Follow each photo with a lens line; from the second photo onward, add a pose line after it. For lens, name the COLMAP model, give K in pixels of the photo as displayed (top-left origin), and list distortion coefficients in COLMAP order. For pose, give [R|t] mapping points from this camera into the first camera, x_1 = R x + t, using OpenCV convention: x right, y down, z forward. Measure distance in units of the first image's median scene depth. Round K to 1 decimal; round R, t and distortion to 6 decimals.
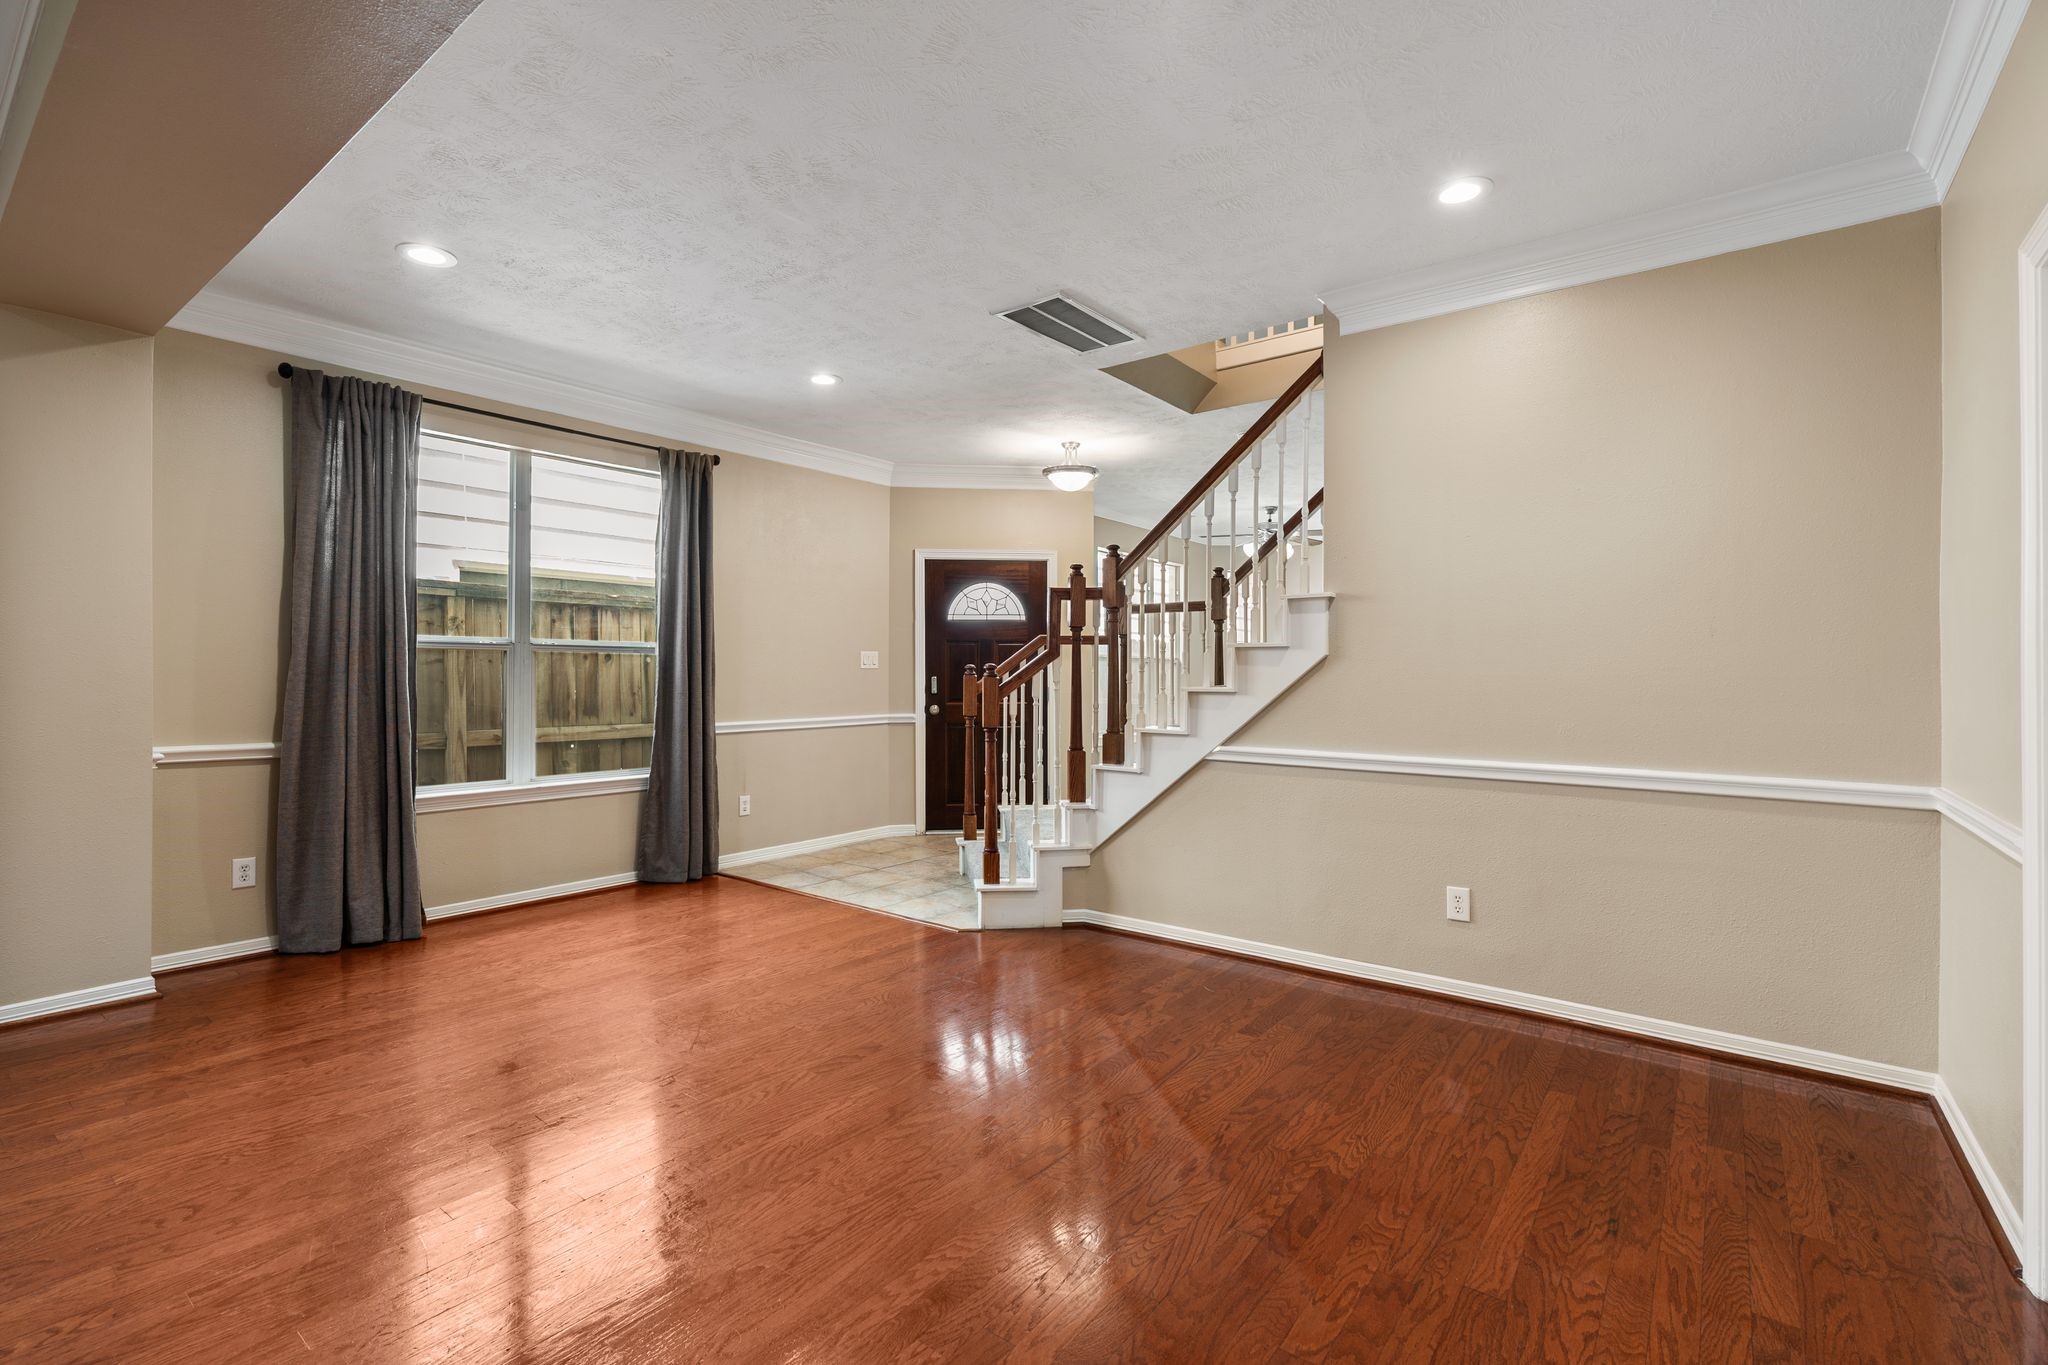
lens RADIAL K [[916.4, 0, 1014.3], [0, 916.4, 669.9], [0, 0, 1]] dist [-0.010757, 0.003747]
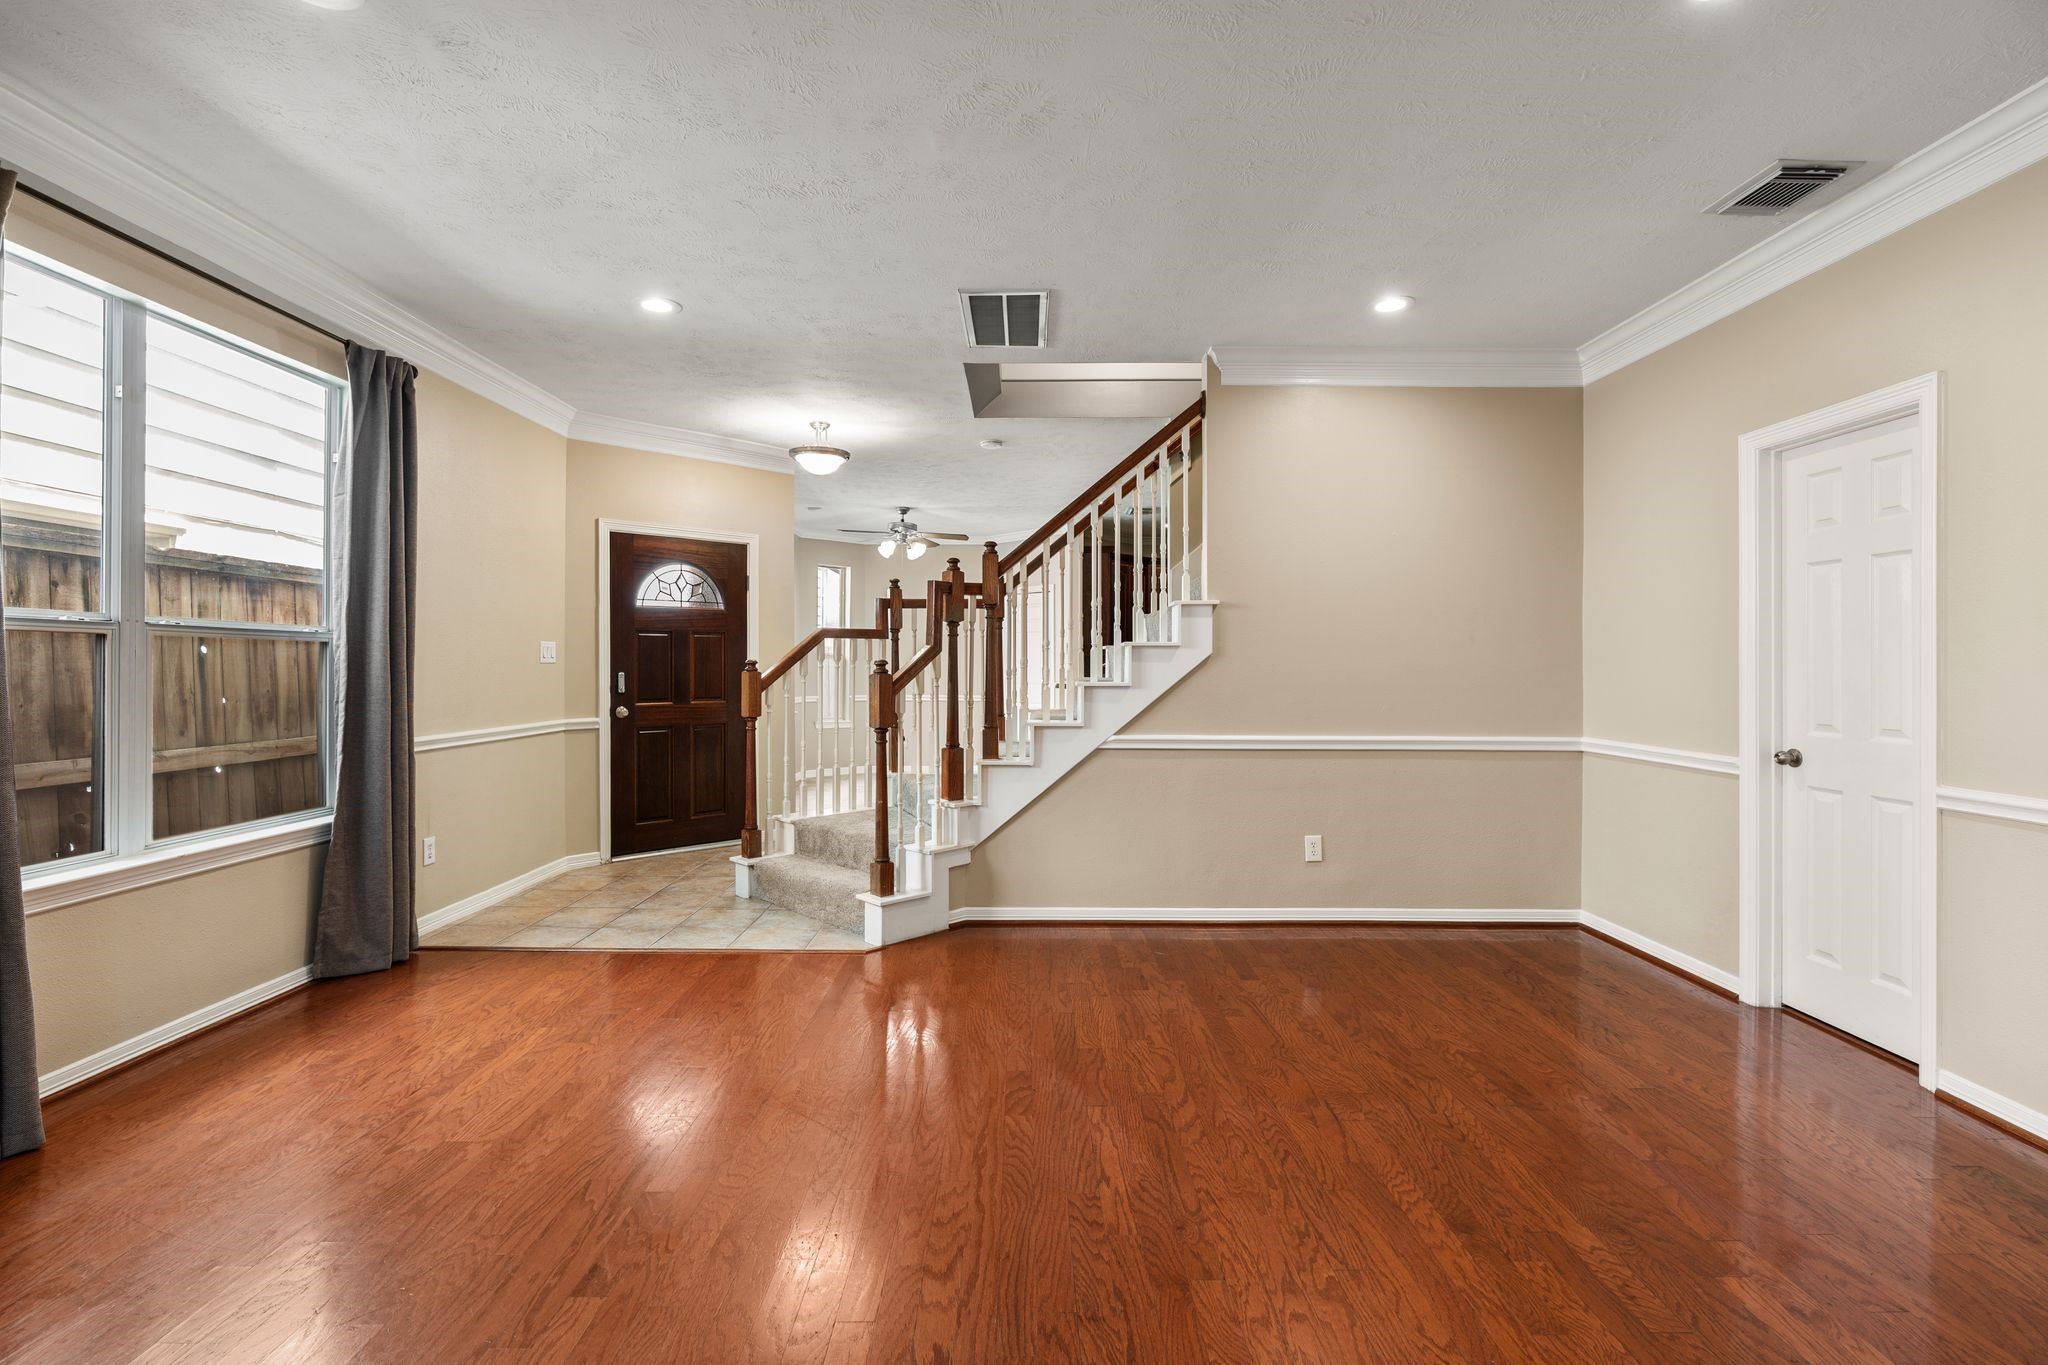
lens RADIAL K [[916.4, 0, 1023.1], [0, 916.4, 666.3], [0, 0, 1]] dist [-0.010757, 0.003747]
pose [[0.792071, -0.001137, 0.610428, -0.443240], [-0.001496, 0.999992, 0.003804, -0.003096], [-0.610427, -0.003927, 0.792063, 0.164733]]
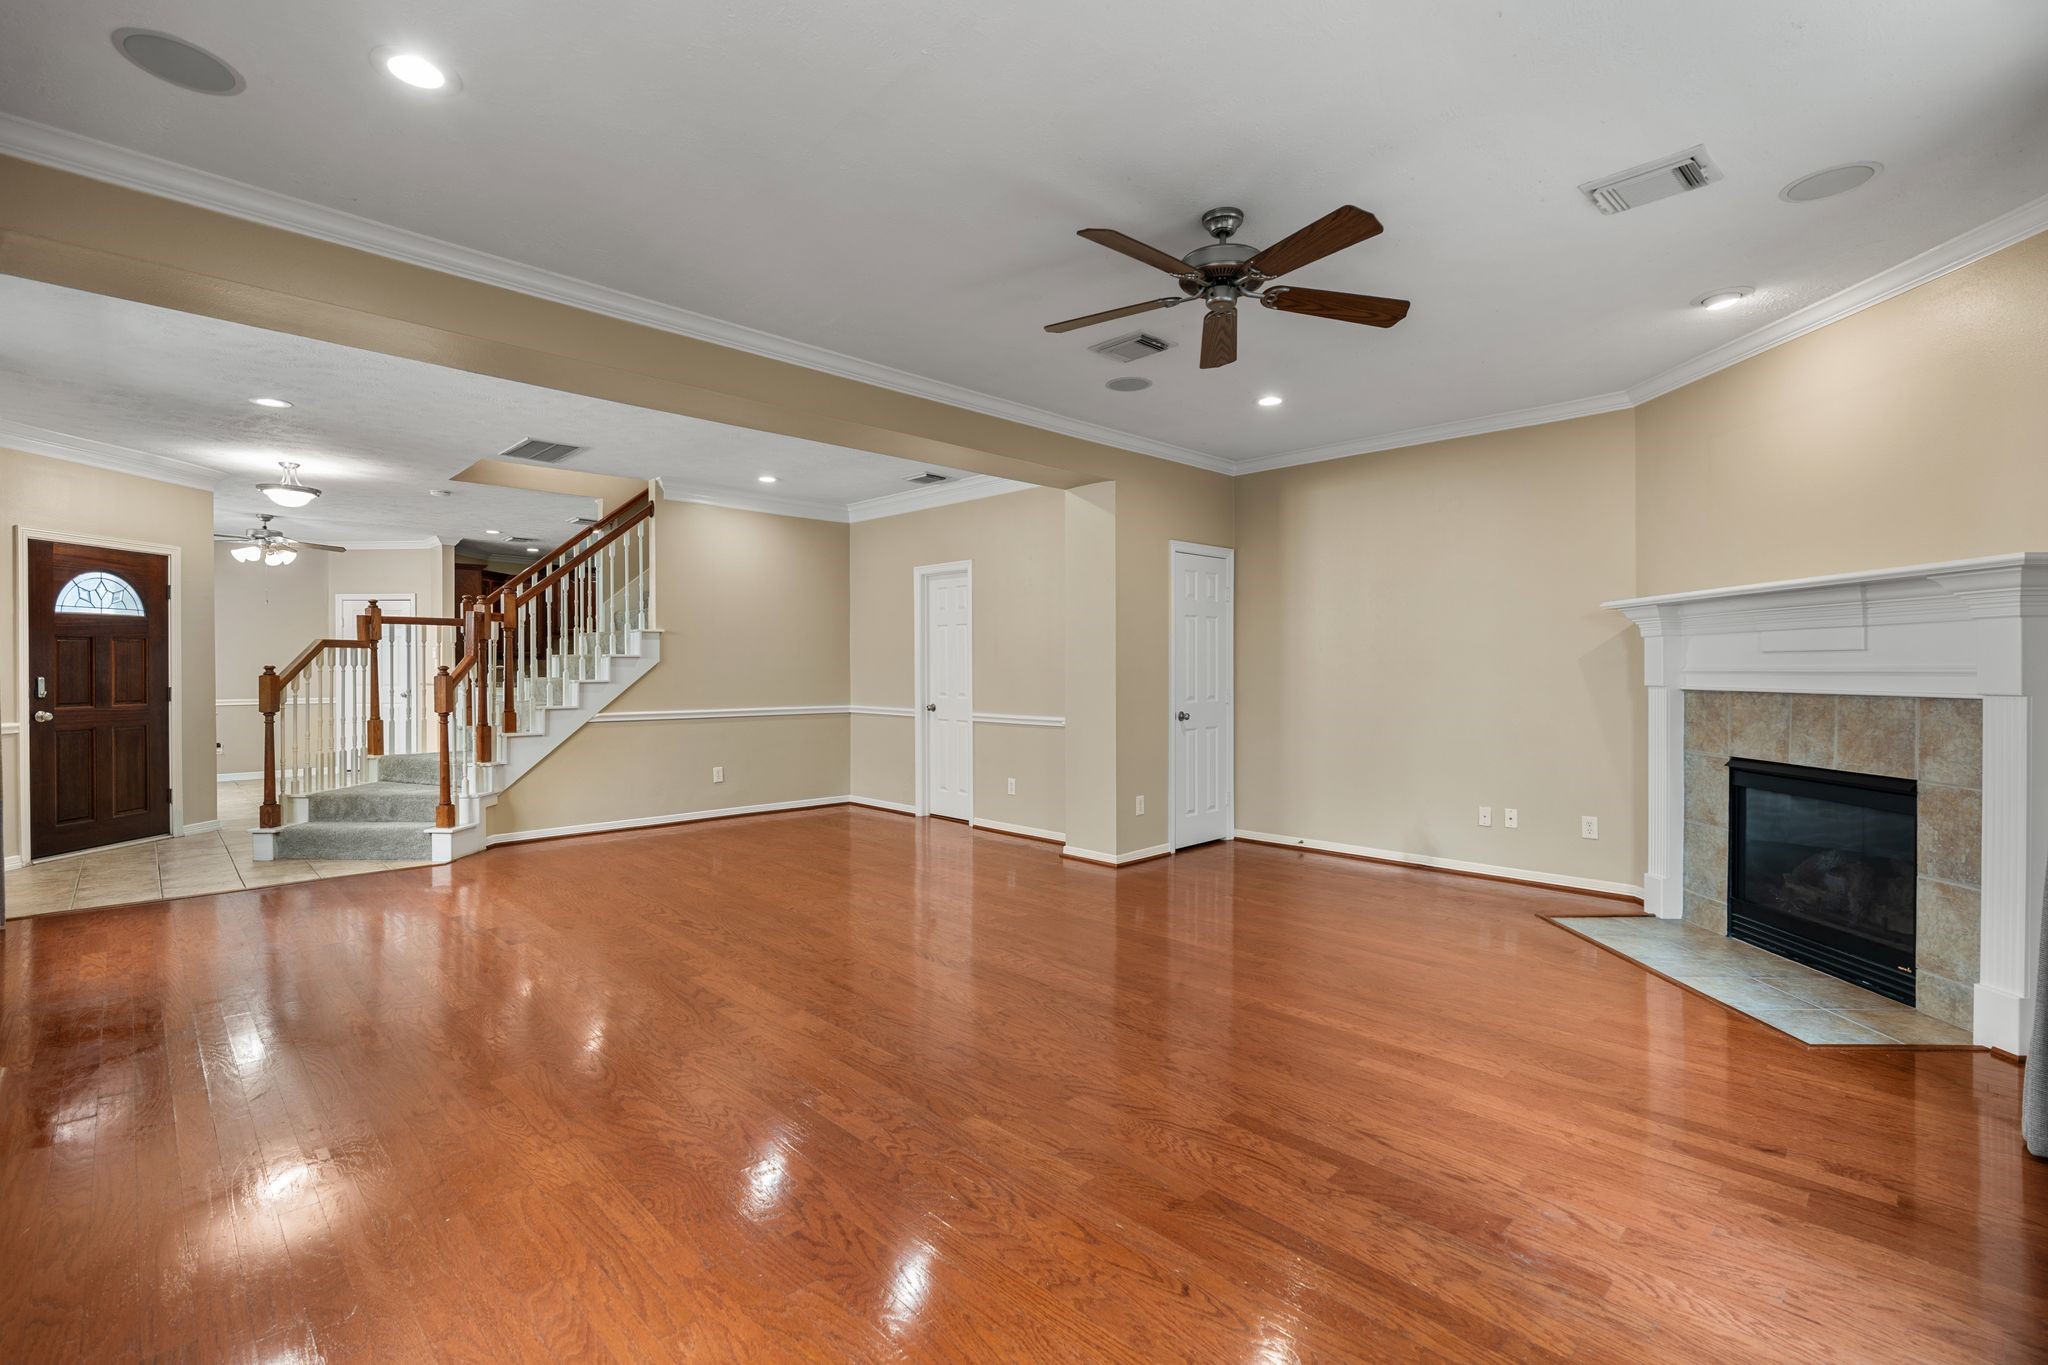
lens RADIAL K [[916.4, 0, 1015.4], [0, 916.4, 670.9], [0, 0, 1]] dist [-0.010757, 0.003747]
pose [[0.146753, -0.005757, 0.989156, -1.141748], [-0.000392, 0.999983, 0.005878, -0.006164], [-0.989173, -0.001250, 0.146748, -0.027238]]
